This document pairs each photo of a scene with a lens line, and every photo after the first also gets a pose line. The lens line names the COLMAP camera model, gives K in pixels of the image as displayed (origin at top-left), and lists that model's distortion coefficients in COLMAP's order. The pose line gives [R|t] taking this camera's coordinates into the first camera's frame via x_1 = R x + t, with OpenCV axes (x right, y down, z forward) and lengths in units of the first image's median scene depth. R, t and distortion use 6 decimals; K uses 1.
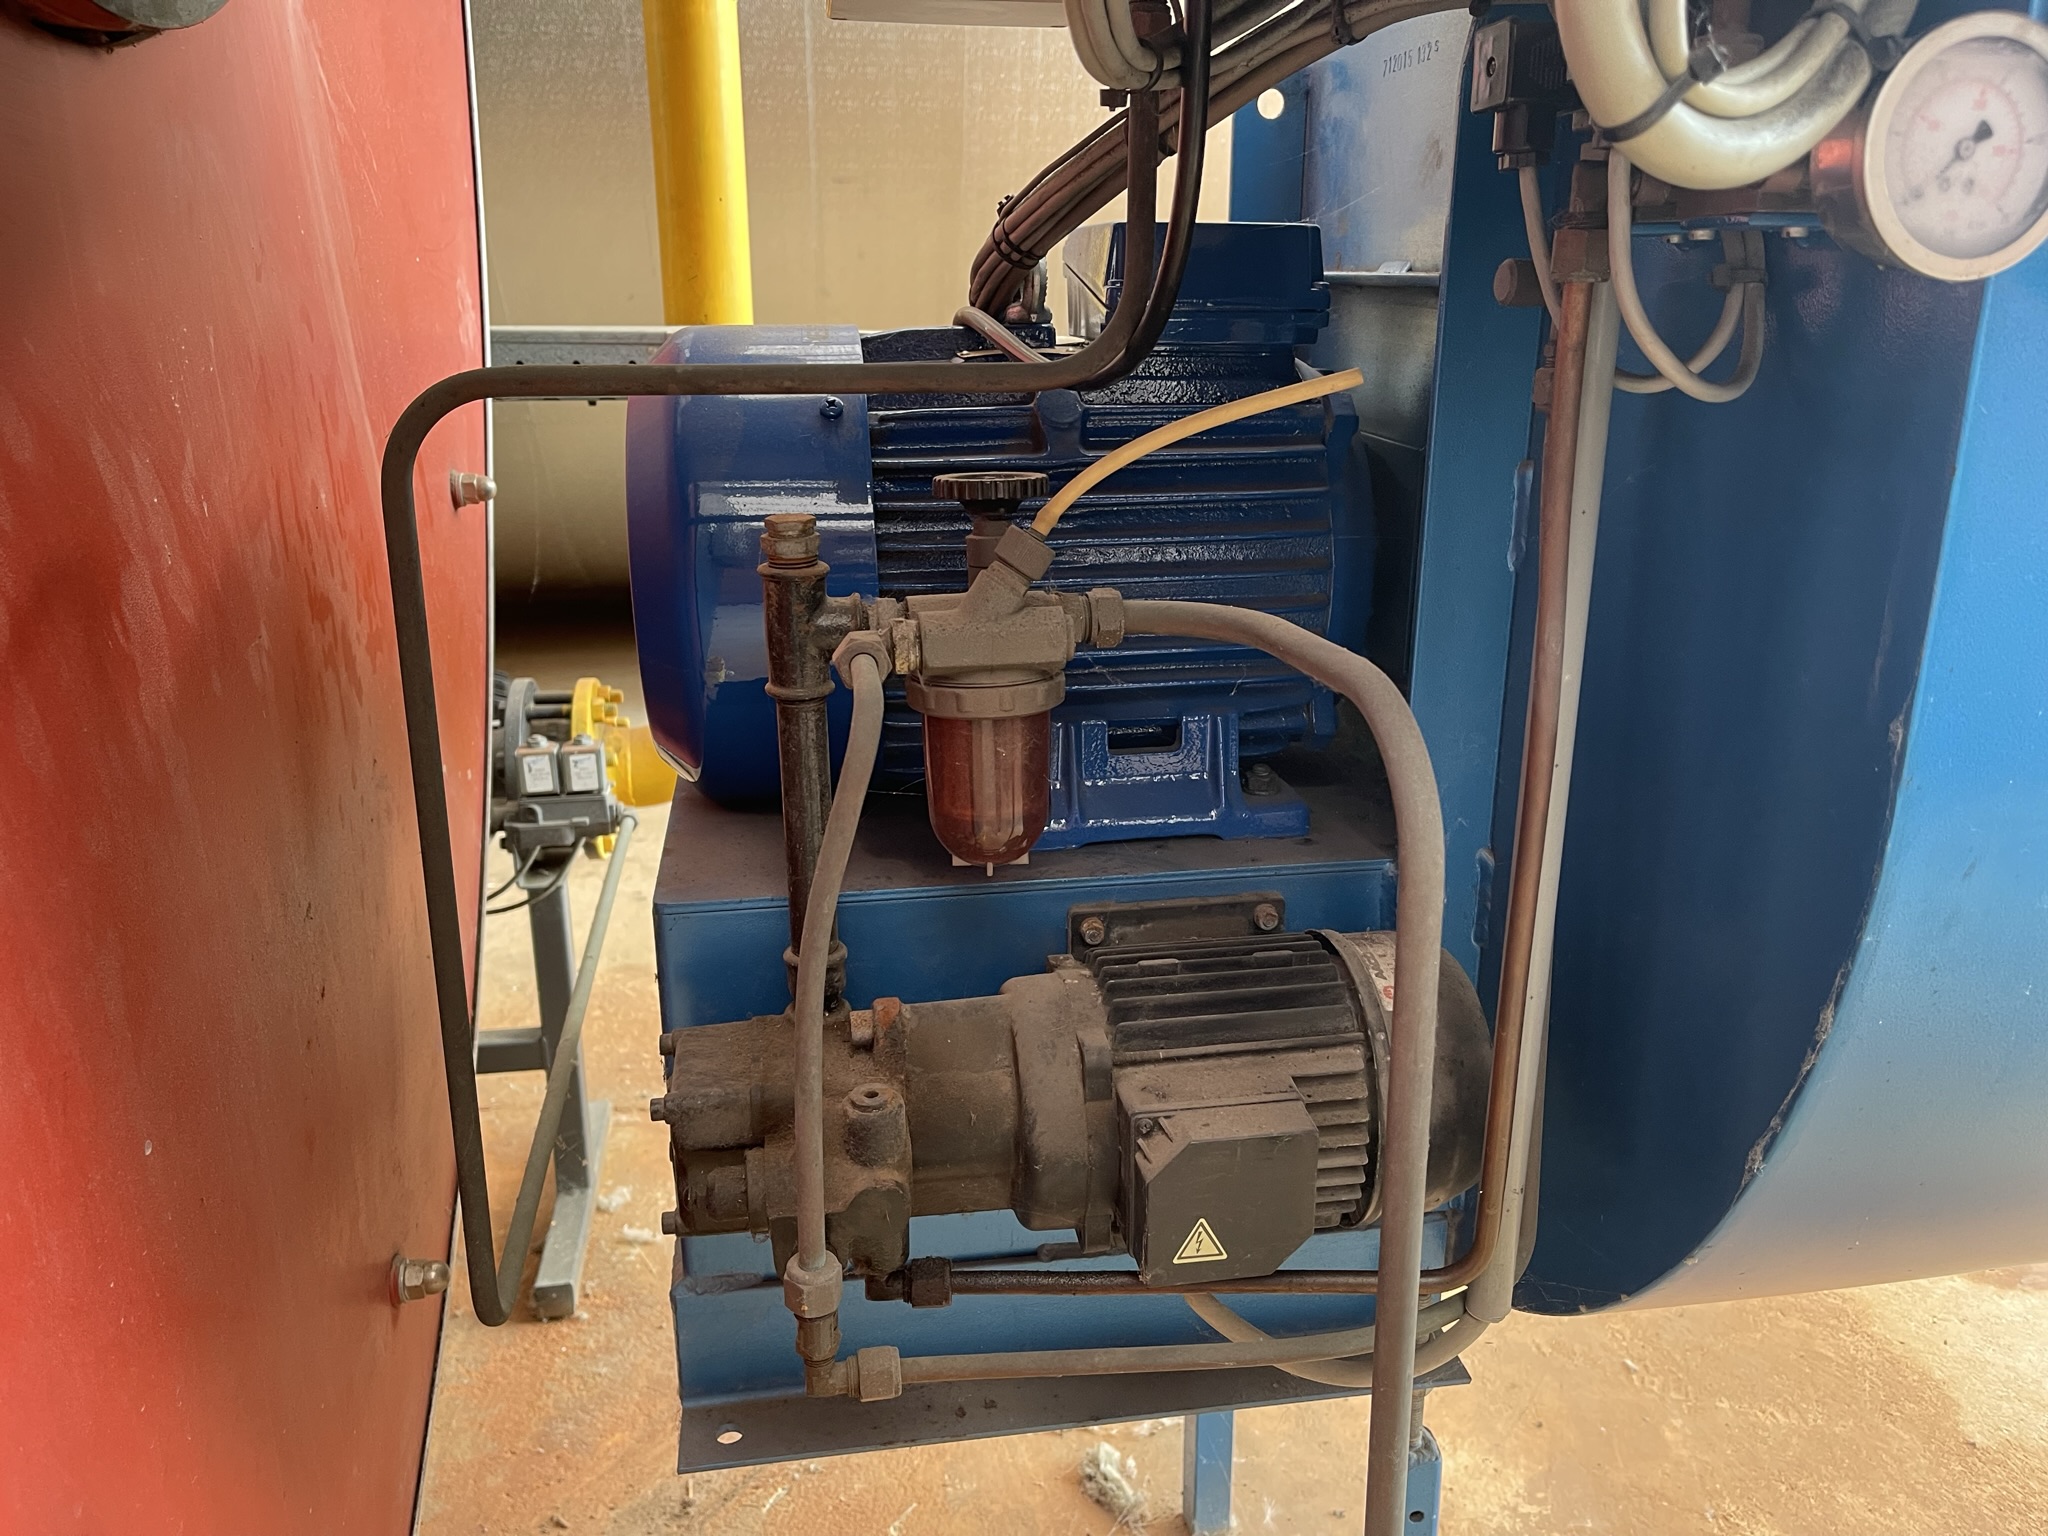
lens RADIAL K [[1534.0, 0, 1019.9], [0, 1534.0, 773.4], [0, 0, 1]] dist [0.029256, 0.002241]
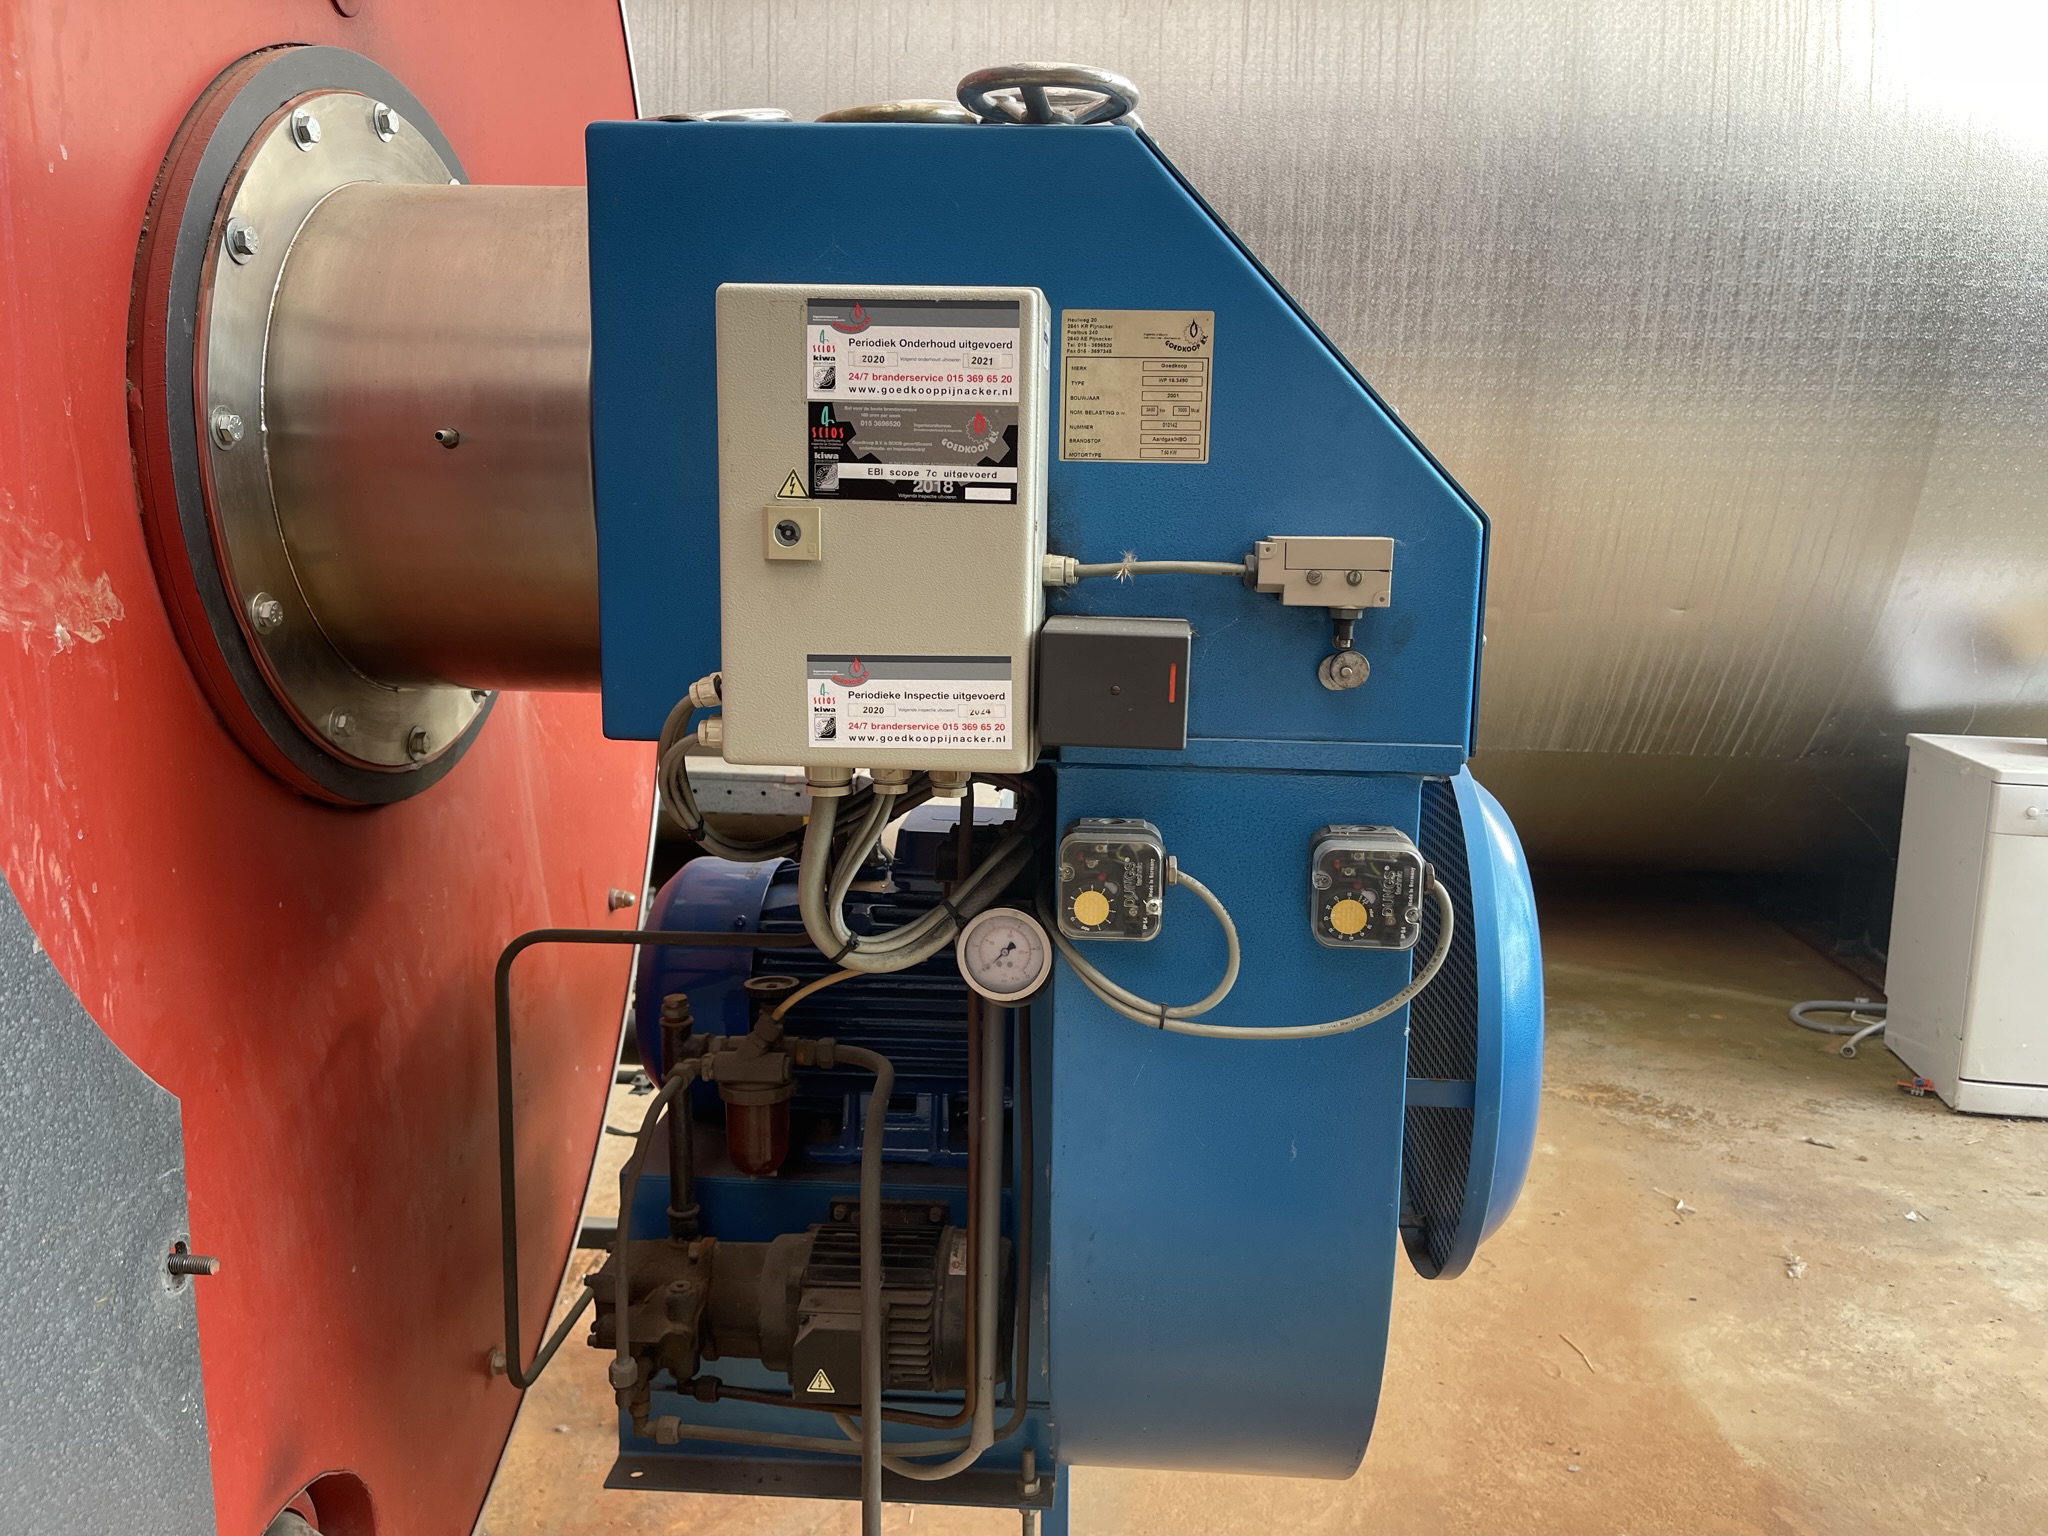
lens RADIAL K [[1534.0, 0, 1029.7], [0, 1534.0, 769.9], [0, 0, 1]] dist [0.029256, 0.002241]
pose [[0.974394, 0.050018, -0.219214, 0.758636], [-0.080230, 0.988109, -0.131161, -0.233664], [0.210047, 0.145390, 0.966821, -0.967374]]
